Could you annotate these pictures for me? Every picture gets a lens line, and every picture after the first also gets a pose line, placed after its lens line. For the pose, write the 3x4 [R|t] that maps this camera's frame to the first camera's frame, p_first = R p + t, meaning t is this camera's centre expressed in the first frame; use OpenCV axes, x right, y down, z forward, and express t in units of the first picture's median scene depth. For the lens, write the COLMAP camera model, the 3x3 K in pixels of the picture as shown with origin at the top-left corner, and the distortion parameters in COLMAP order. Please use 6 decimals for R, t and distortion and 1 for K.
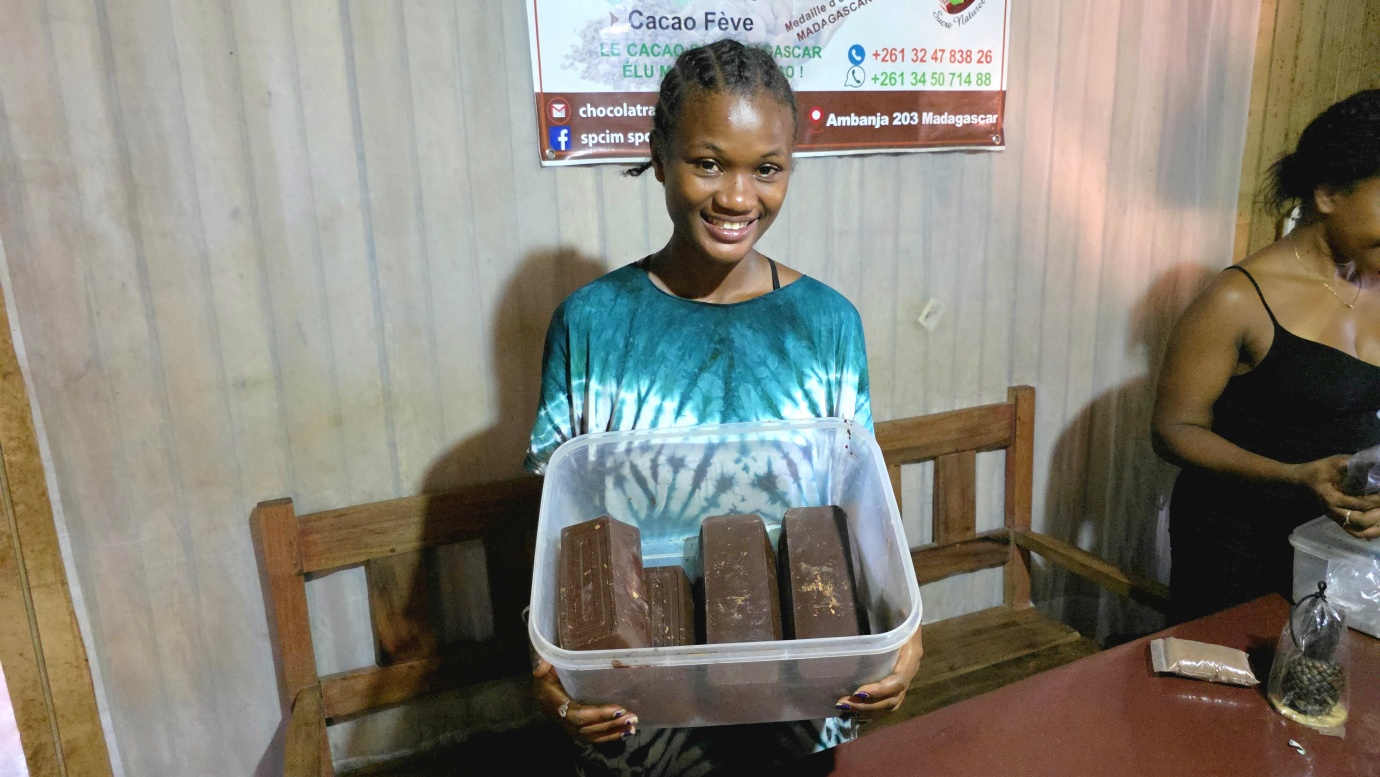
lens RADIAL K [[991.1, 0, 731.7], [0, 991.1, 438.7], [0, 0, 1]] dist [0.076143, -0.045476]
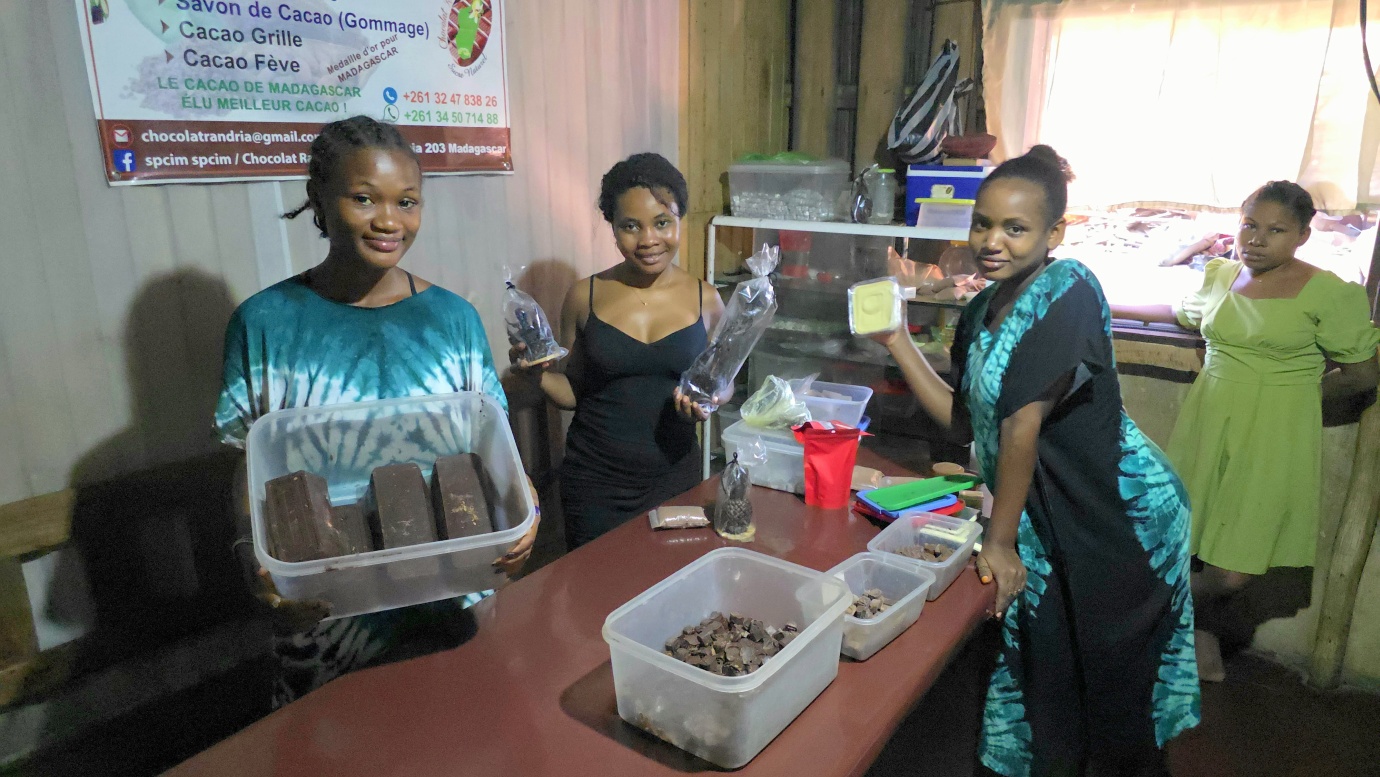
lens RADIAL K [[903.9, 0, 694.8], [0, 903.9, 386.1], [0, 0, 1]] dist [0.056941, -0.063237]
pose [[0.888450, -0.083856, 0.451248, -0.090113], [0.097892, 0.995166, -0.007804, 0.012073], [-0.448412, 0.051107, 0.892364, -0.154324]]
